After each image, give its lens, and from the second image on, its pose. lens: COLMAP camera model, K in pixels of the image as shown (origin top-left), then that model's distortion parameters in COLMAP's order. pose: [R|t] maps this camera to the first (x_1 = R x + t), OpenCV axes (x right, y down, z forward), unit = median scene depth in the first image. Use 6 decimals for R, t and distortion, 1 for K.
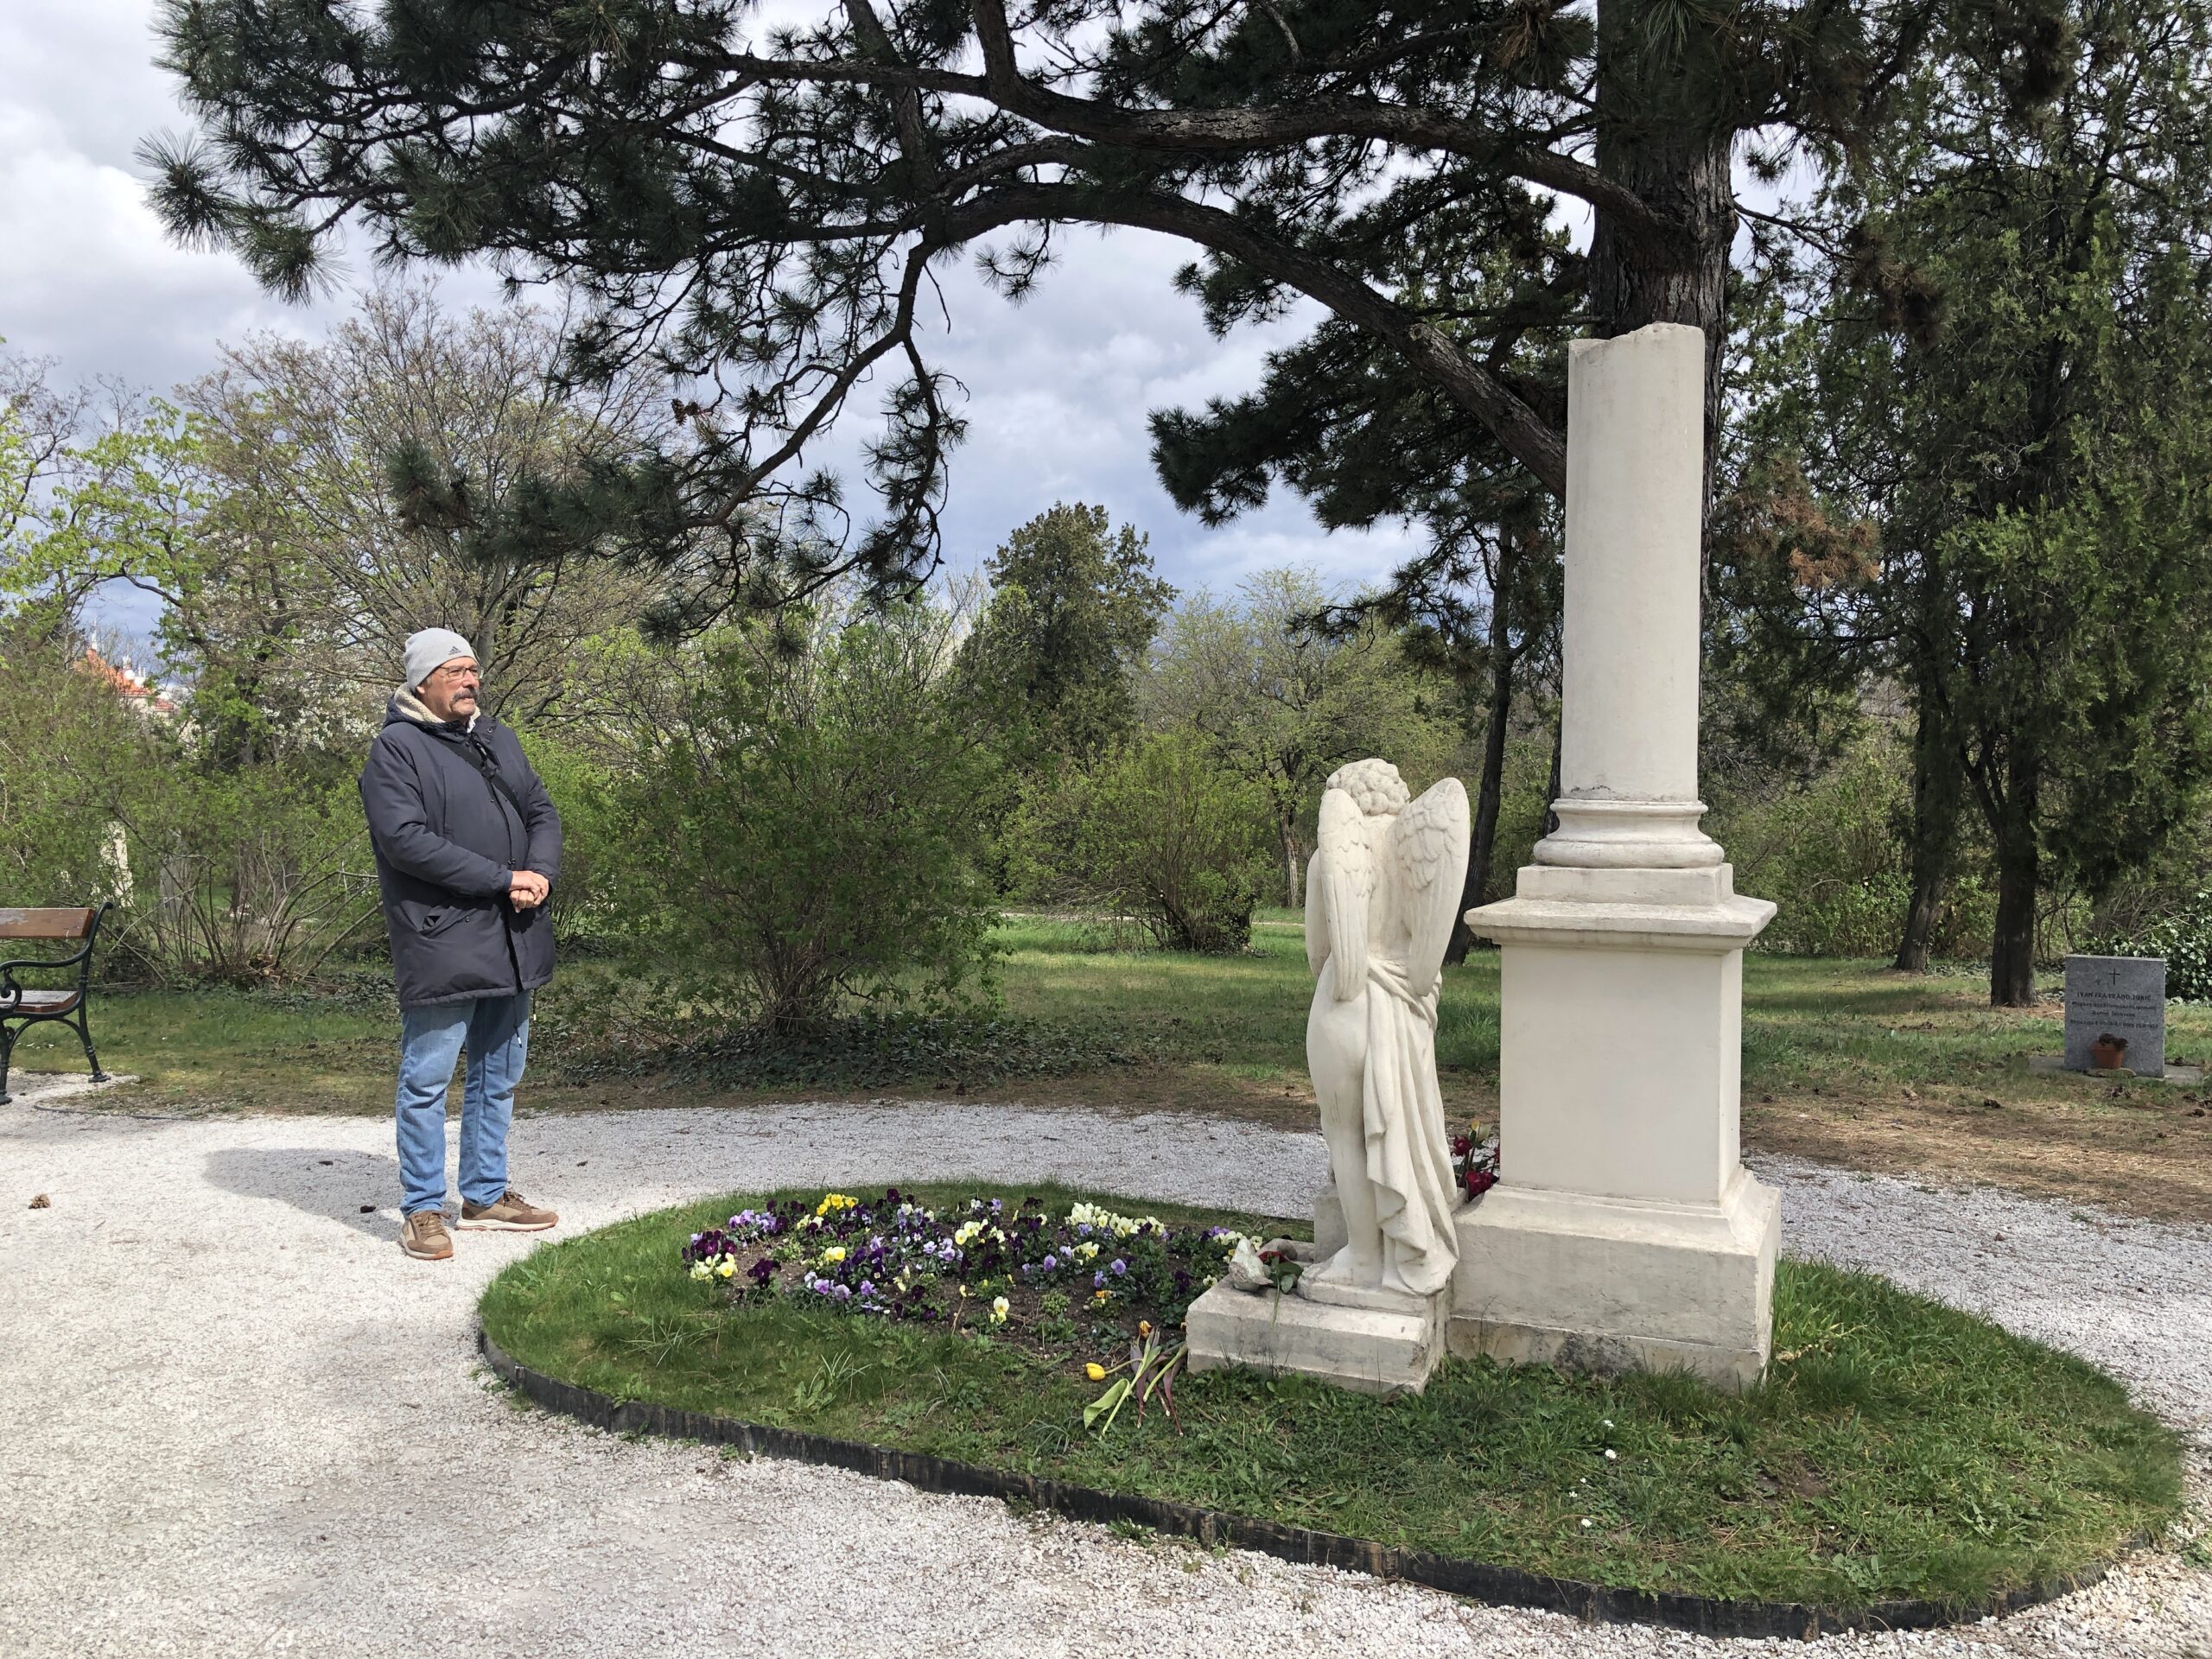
lens RADIAL K [[1838.5, 0, 1100.1], [0, 1838.5, 811.5], [0, 0, 1]] dist [0.075887, -0.026616]
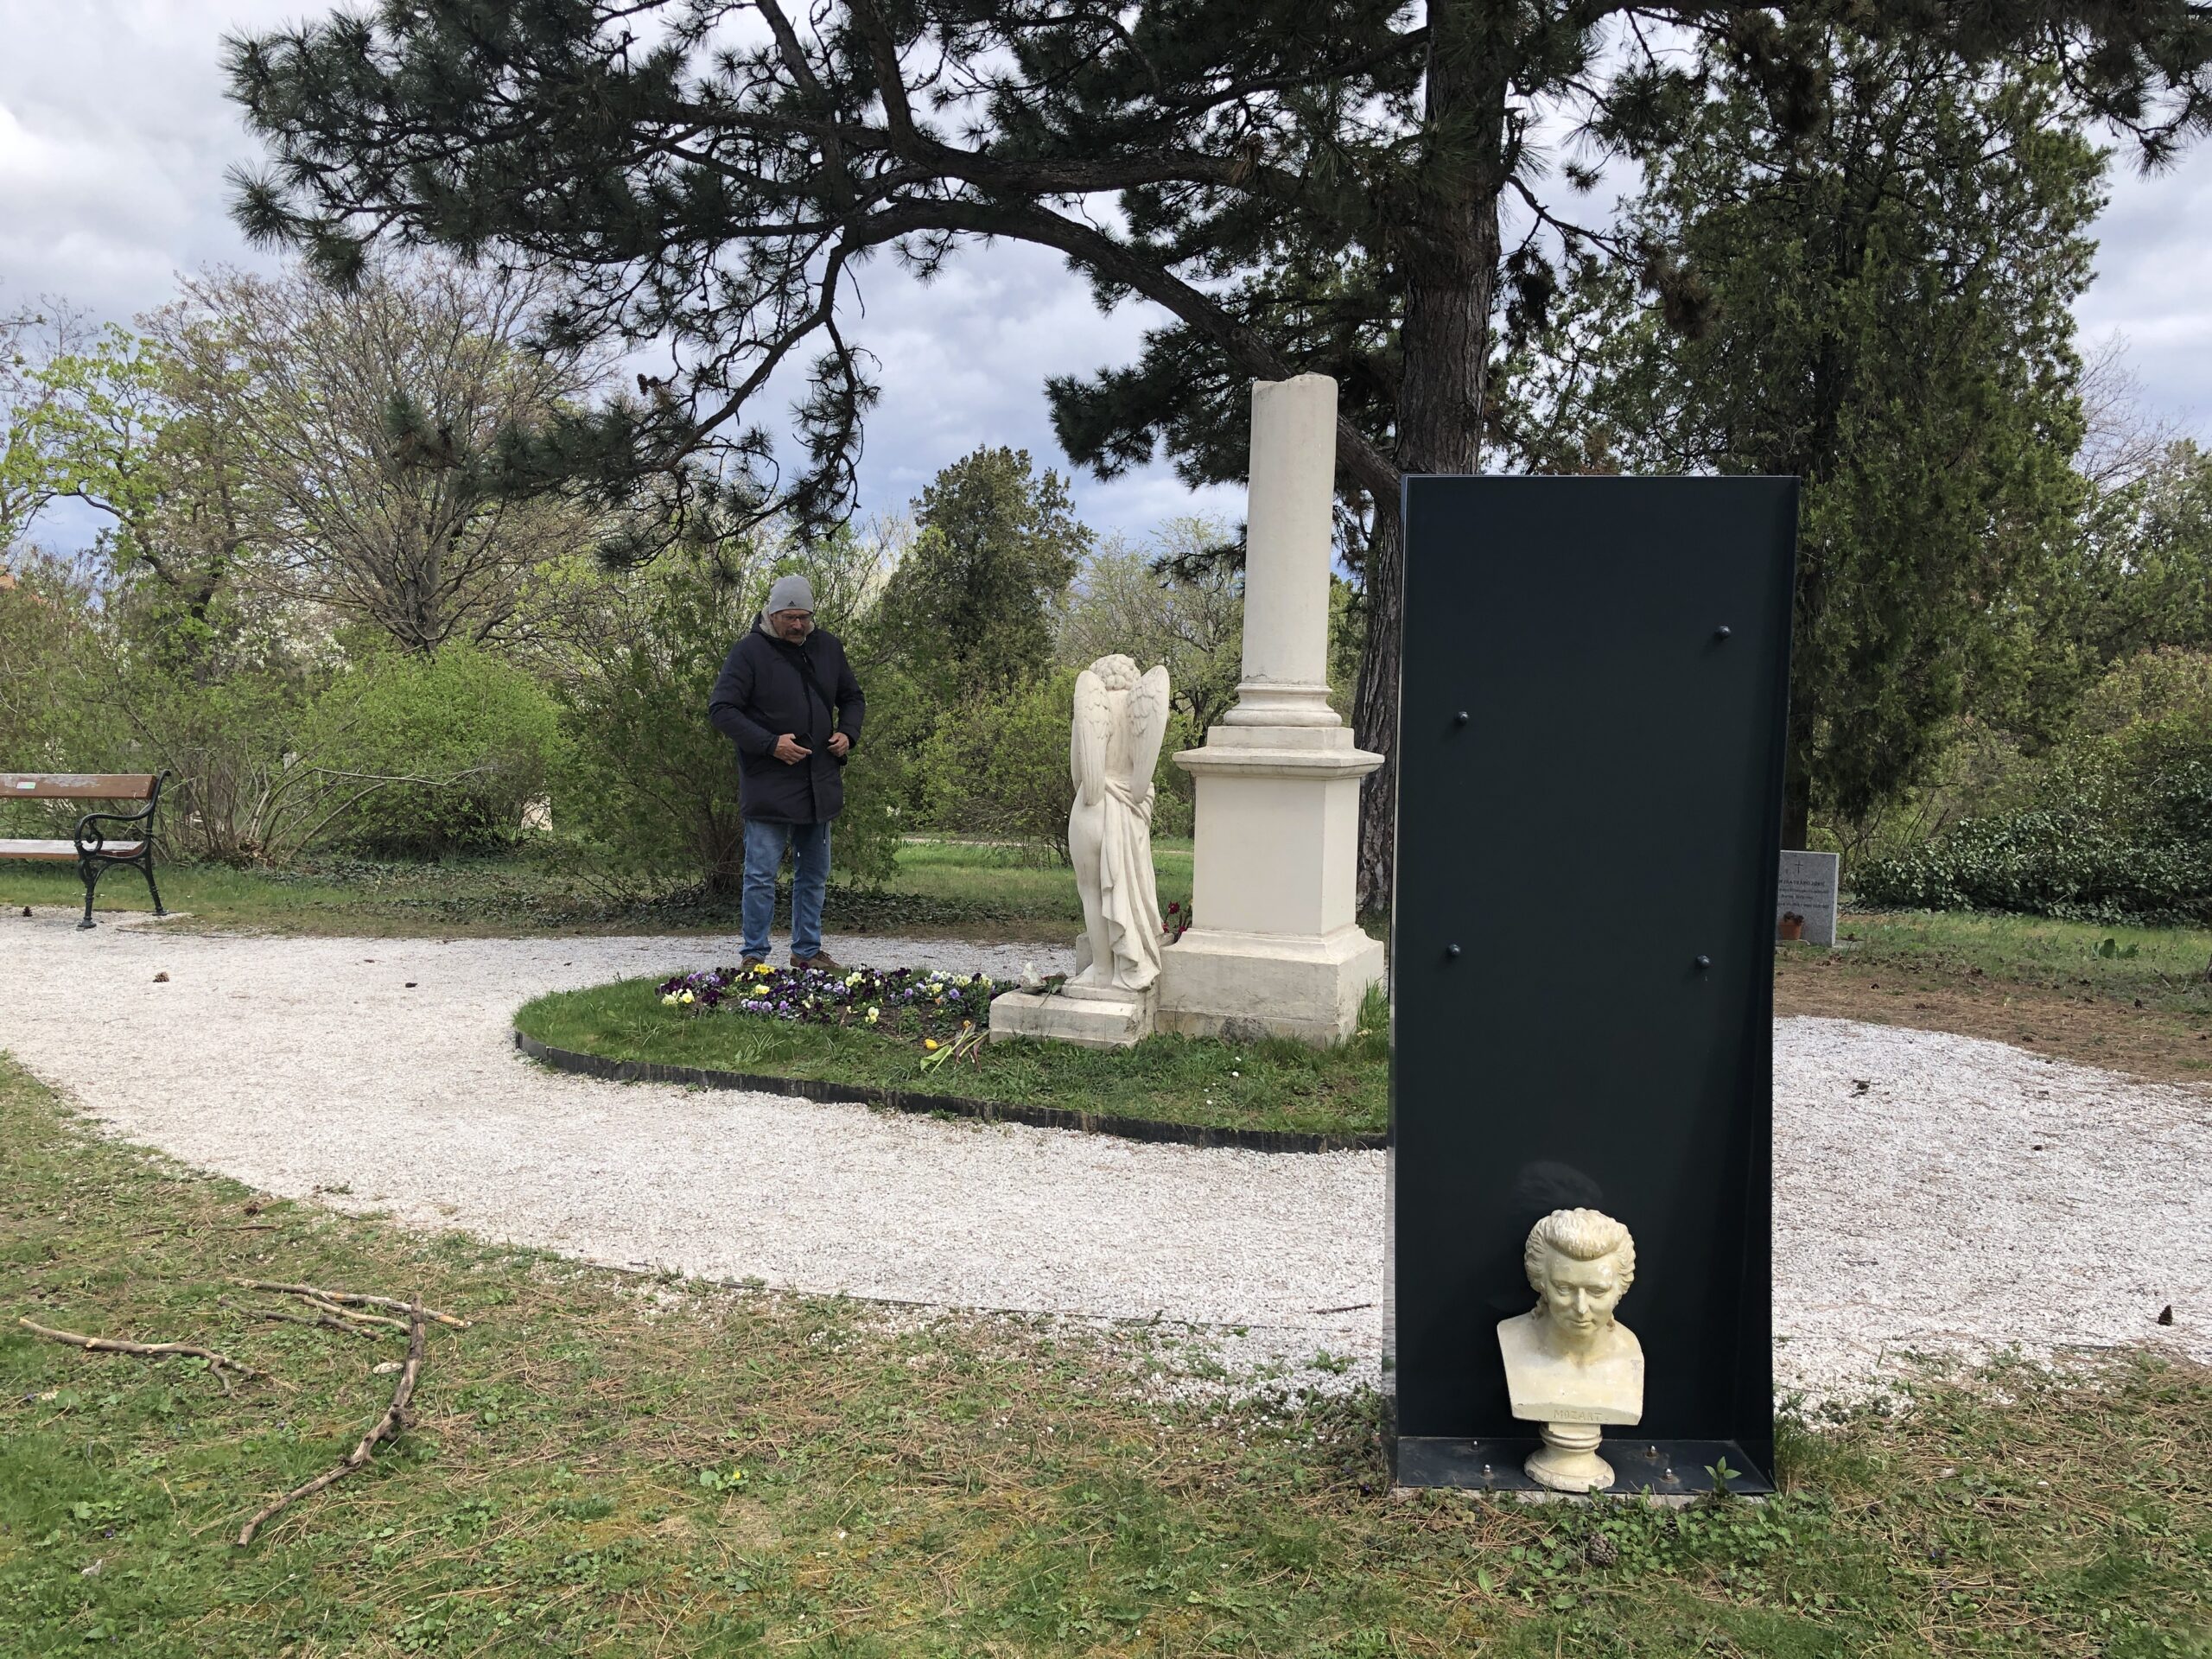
lens RADIAL K [[1838.5, 0, 1108.6], [0, 1838.5, 822.9], [0, 0, 1]] dist [0.075887, -0.026616]
pose [[0.998951, 0.017044, 0.042513, 0.033454], [-0.018609, 0.999154, 0.036686, 0.024461], [-0.041852, -0.037439, 0.998422, -0.233486]]
